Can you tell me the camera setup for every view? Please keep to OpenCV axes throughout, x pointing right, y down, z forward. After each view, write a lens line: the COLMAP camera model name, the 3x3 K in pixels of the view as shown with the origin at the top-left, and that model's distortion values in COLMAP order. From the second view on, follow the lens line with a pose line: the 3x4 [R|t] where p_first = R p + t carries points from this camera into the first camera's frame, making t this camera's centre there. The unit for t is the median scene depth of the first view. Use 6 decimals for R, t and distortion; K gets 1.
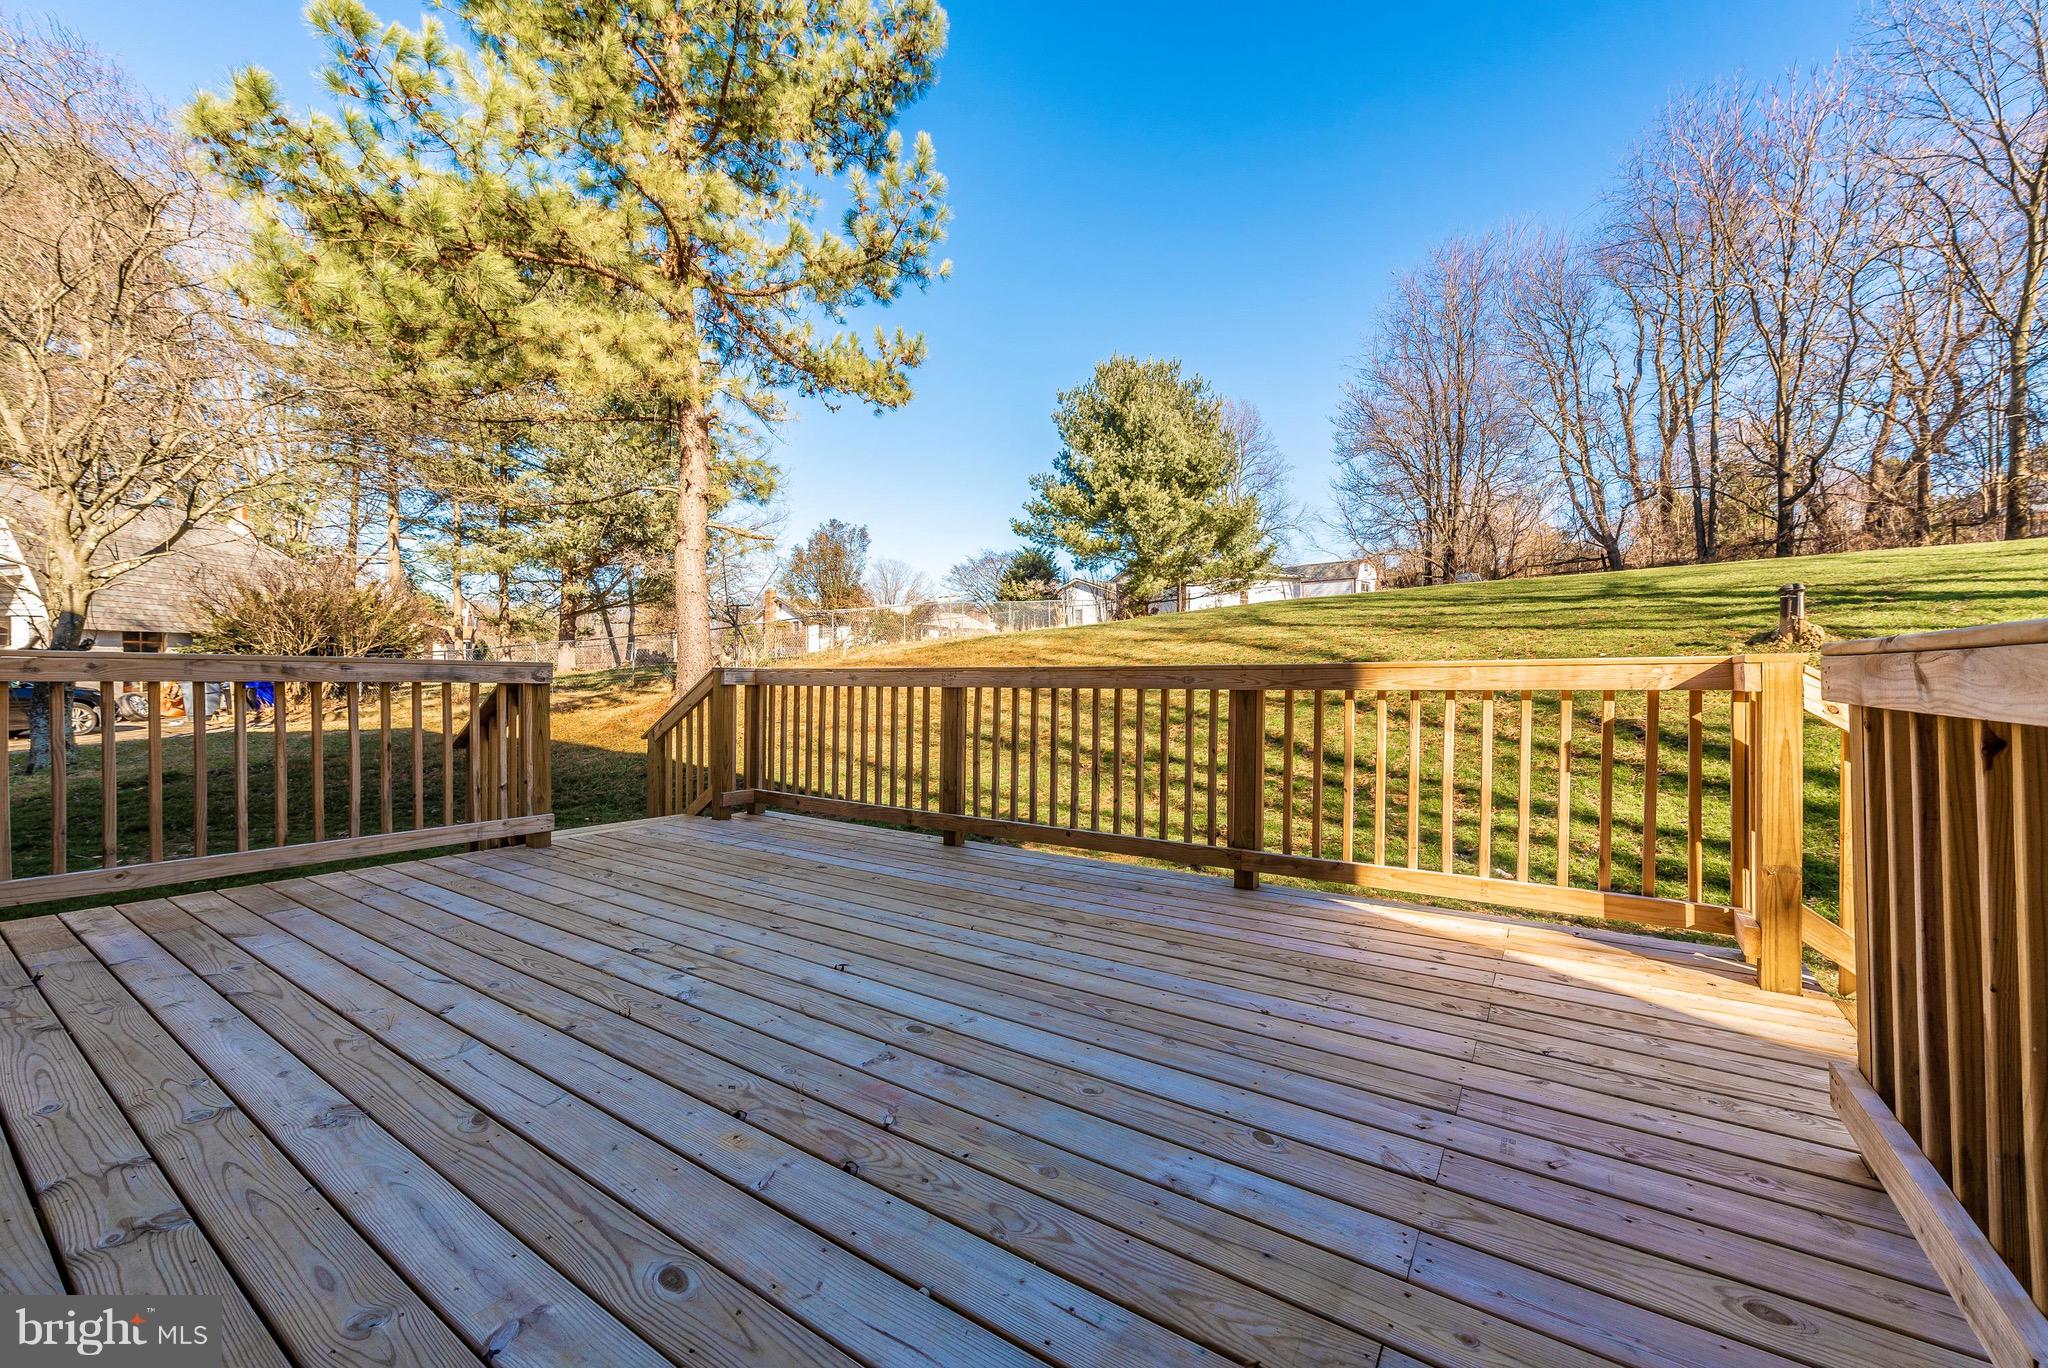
lens RADIAL K [[804.3, 0, 1023.7], [0, 804.3, 678.4], [0, 0, 1]] dist [0.000583, 0.000240]
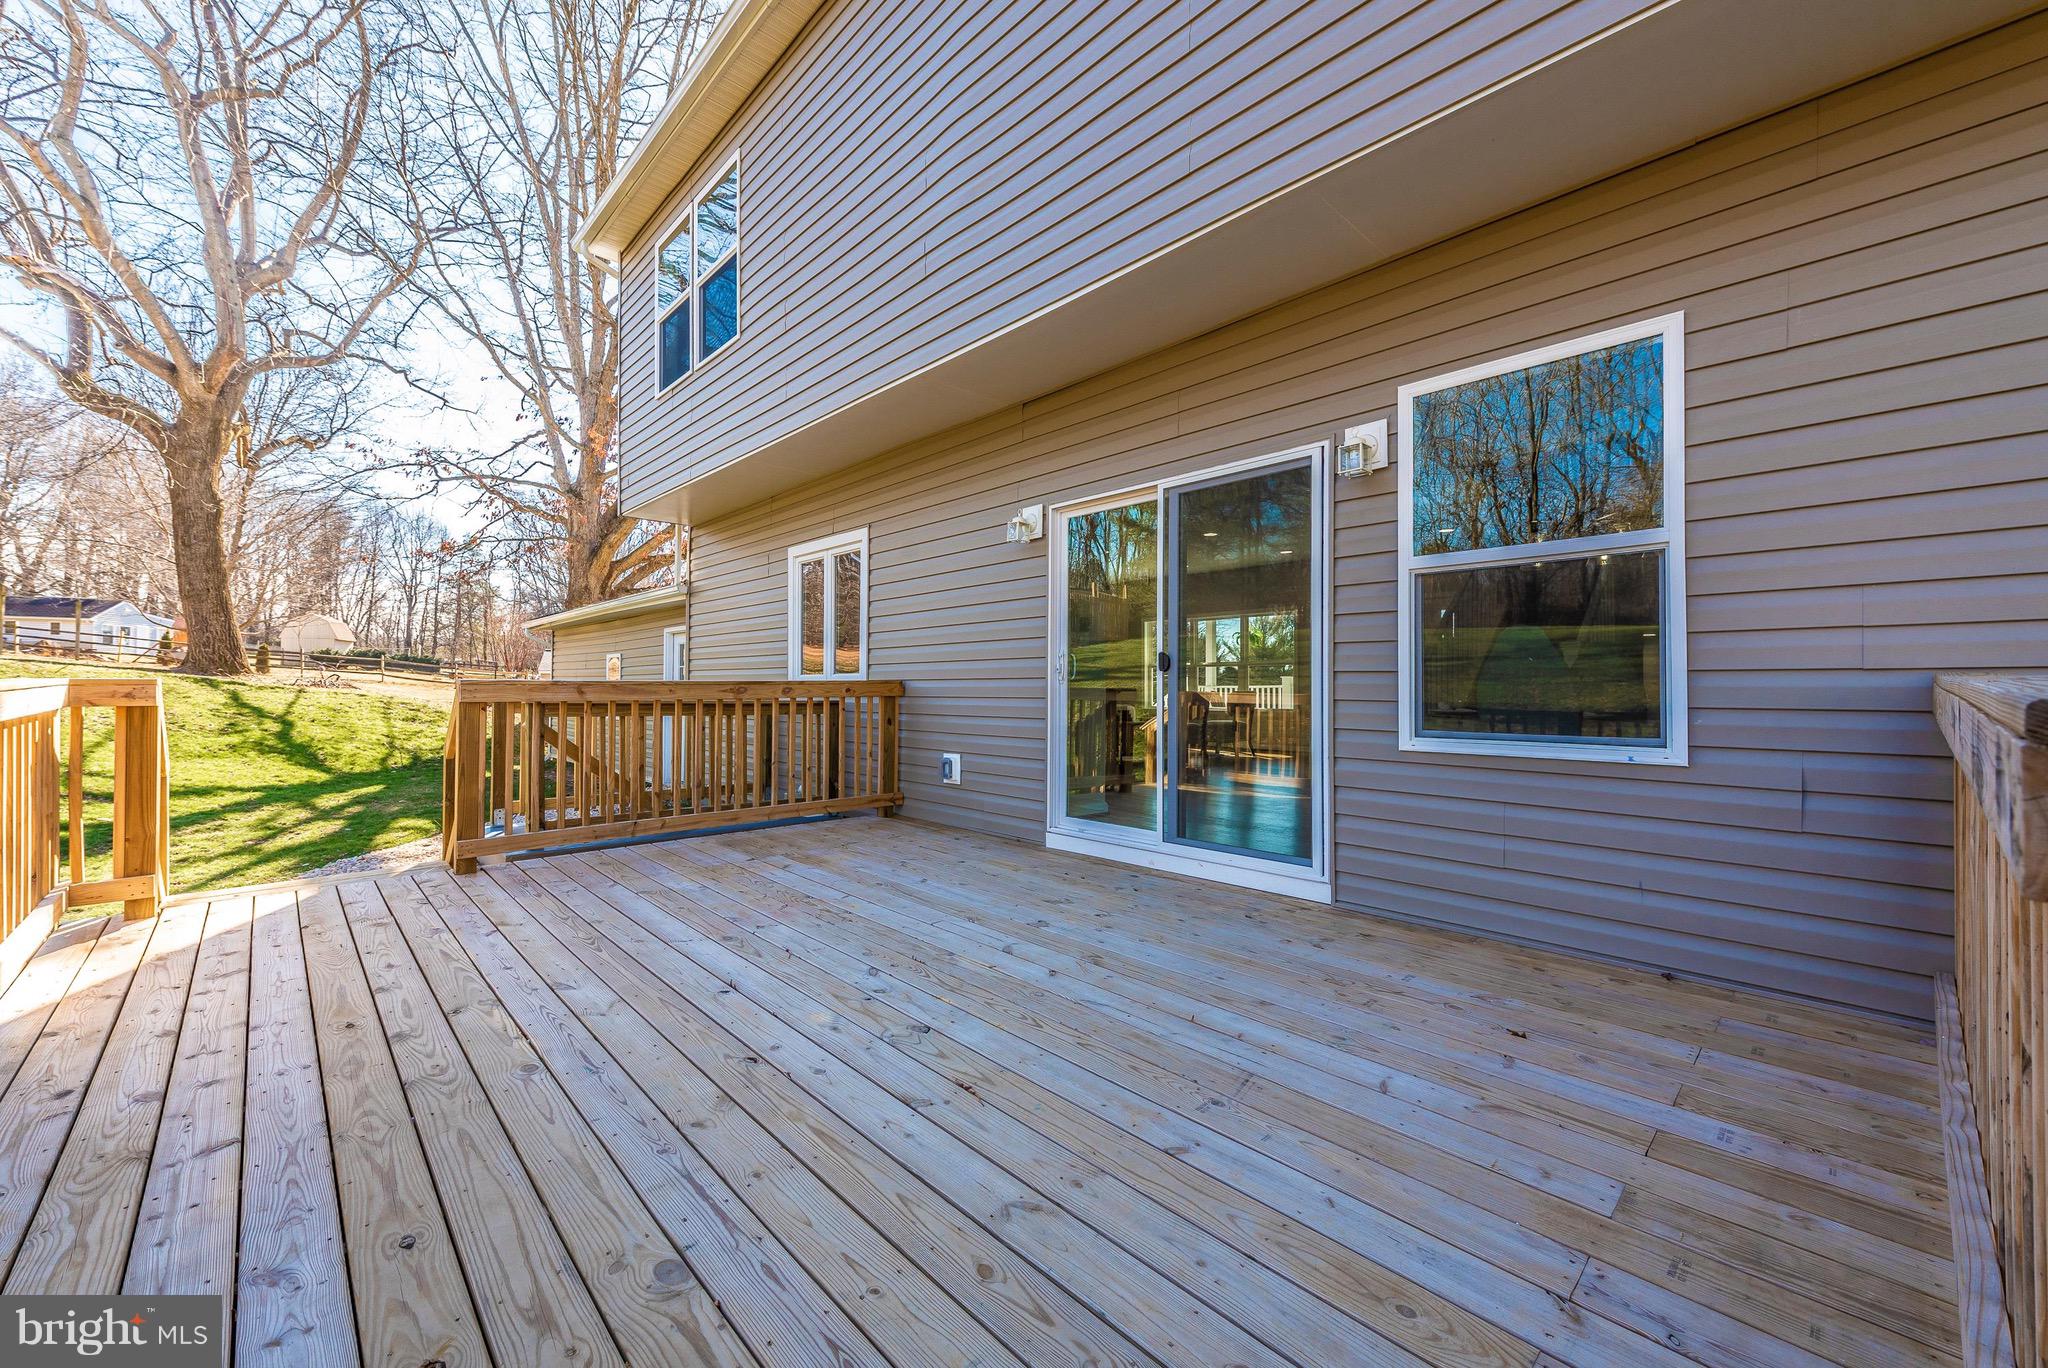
lens RADIAL K [[804.3, 0, 1023.7], [0, 804.3, 678.4], [0, 0, 1]] dist [0.000583, 0.000240]
pose [[-0.975456, -0.010789, 0.219929, -0.734290], [-0.011013, 0.999939, 0.000206, -0.035877], [-0.219918, -0.002221, -0.975516, 1.731856]]
